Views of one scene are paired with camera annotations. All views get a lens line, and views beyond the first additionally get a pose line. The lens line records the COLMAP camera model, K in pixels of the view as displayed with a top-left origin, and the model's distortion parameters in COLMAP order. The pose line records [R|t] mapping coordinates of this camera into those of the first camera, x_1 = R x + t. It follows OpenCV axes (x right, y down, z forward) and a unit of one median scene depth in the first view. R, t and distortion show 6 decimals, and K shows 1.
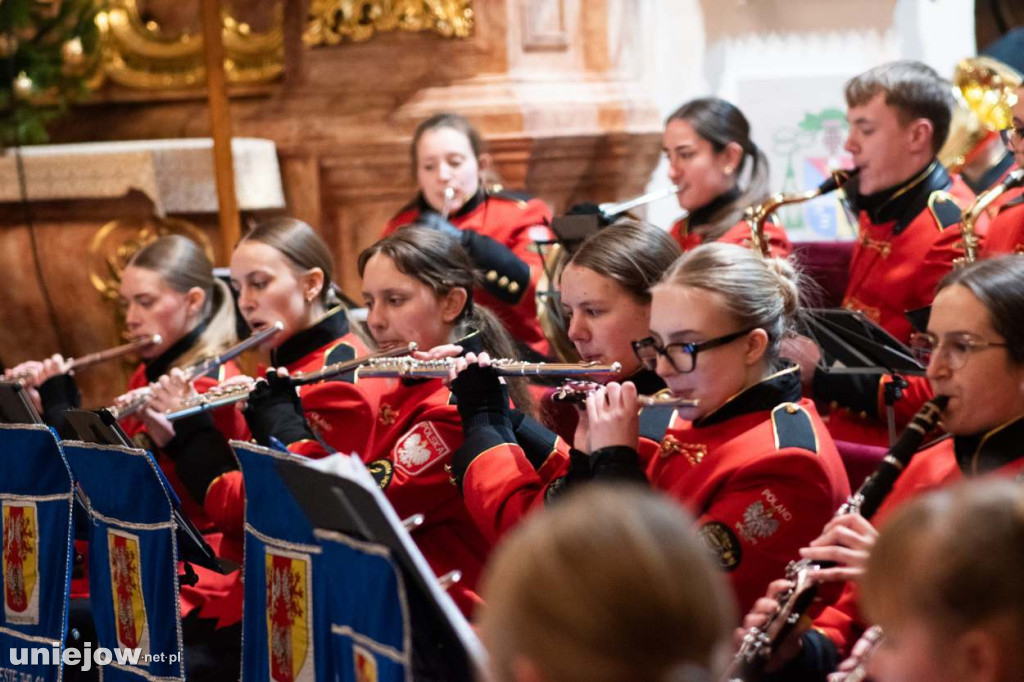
lens RADIAL K [[3662.0, 0, 511.9], [0, 3662.0, 341.7], [0, 0, 1]] dist [0.086718, 0.000000]
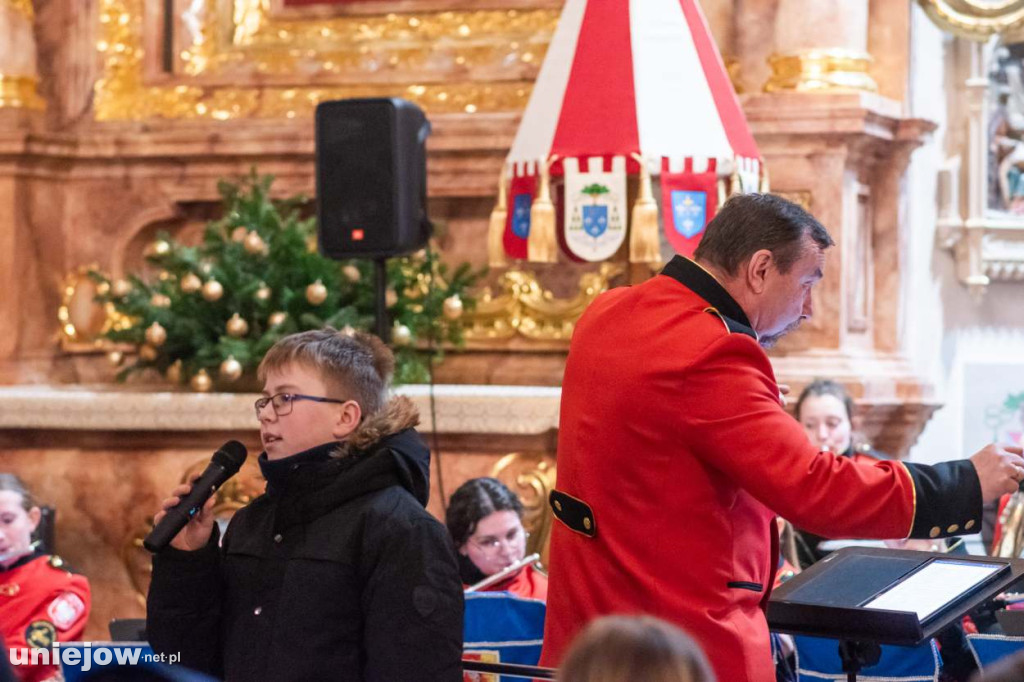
lens RADIAL K [[3662.0, 0, 513.2], [0, 3662.0, 337.8], [0, 0, 1]] dist [0.086718, 0.000000]
pose [[0.976630, 0.061397, 0.205973, -0.351517], [-0.047176, 0.996196, -0.073260, 0.016132], [-0.209687, 0.061831, 0.975812, -0.152138]]
